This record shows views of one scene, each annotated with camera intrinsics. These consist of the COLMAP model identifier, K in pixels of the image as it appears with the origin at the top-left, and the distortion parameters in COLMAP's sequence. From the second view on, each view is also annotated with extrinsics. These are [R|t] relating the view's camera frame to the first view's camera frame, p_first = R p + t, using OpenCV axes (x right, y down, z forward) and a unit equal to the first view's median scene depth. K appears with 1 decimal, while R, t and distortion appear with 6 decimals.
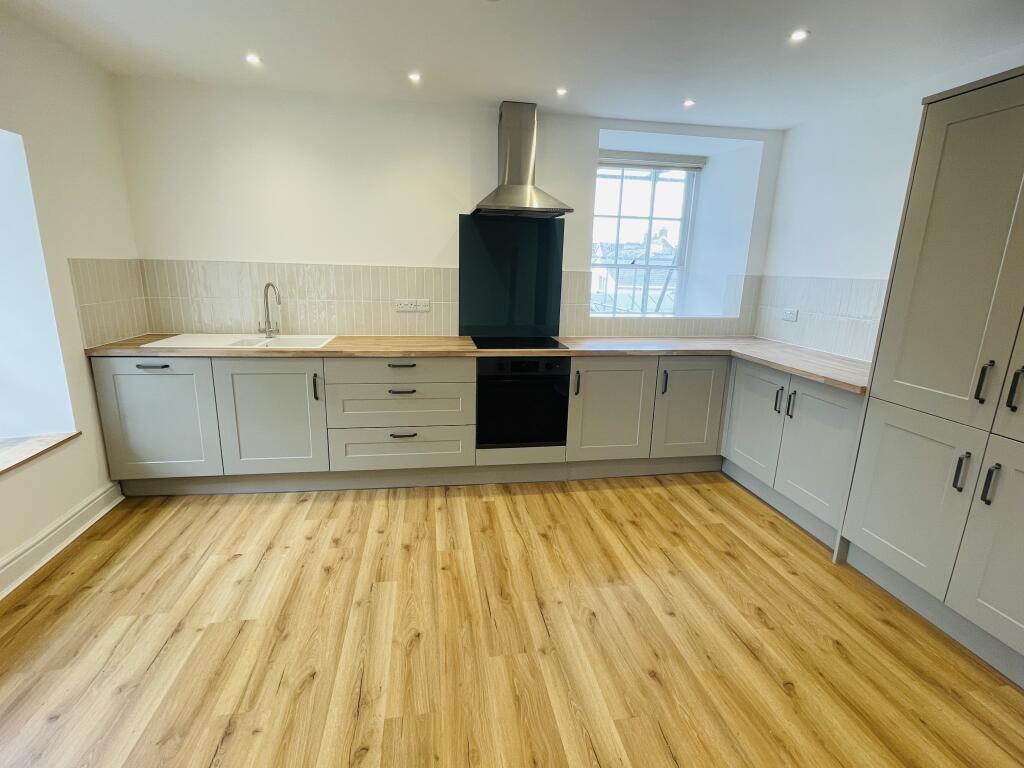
lens RADIAL K [[487.4, 0, 512.0], [0, 487.4, 384.0], [0, 0, 1]] dist [-0.001054, -0.000456]
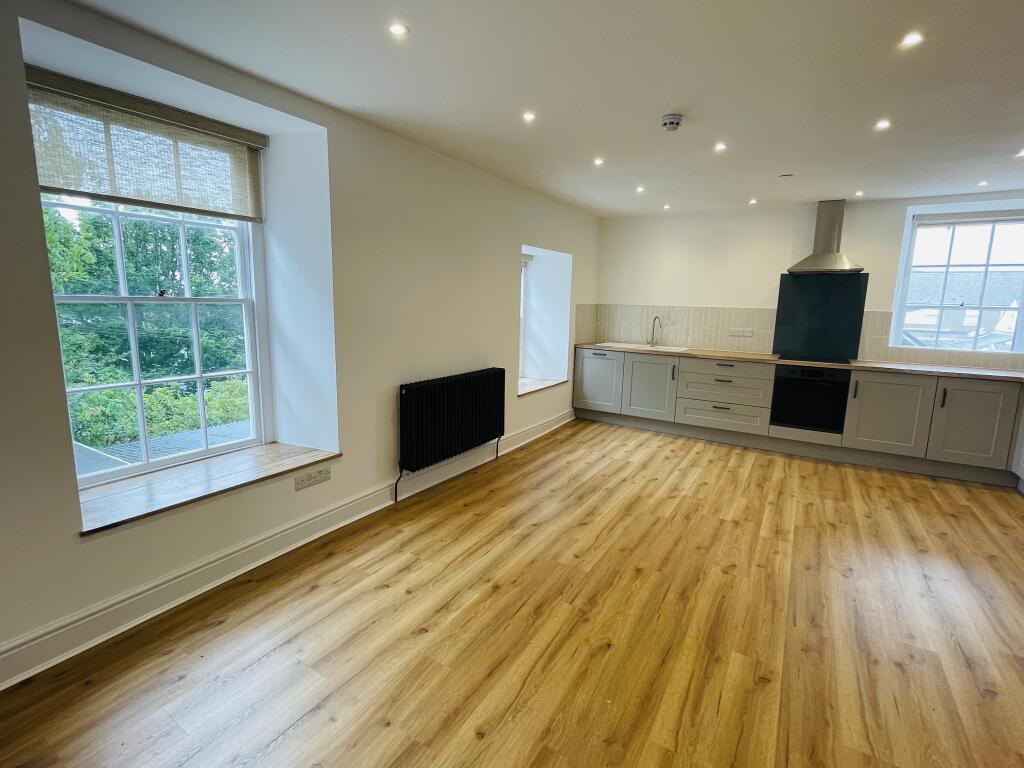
lens RADIAL K [[487.4, 0, 512.0], [0, 487.4, 384.0], [0, 0, 1]] dist [-0.001054, -0.000456]
pose [[0.758583, 0.100828, -0.643728, 0.314276], [-0.155619, 0.987399, -0.028727, 0.196106], [0.632720, 0.121968, 0.764715, -0.767628]]
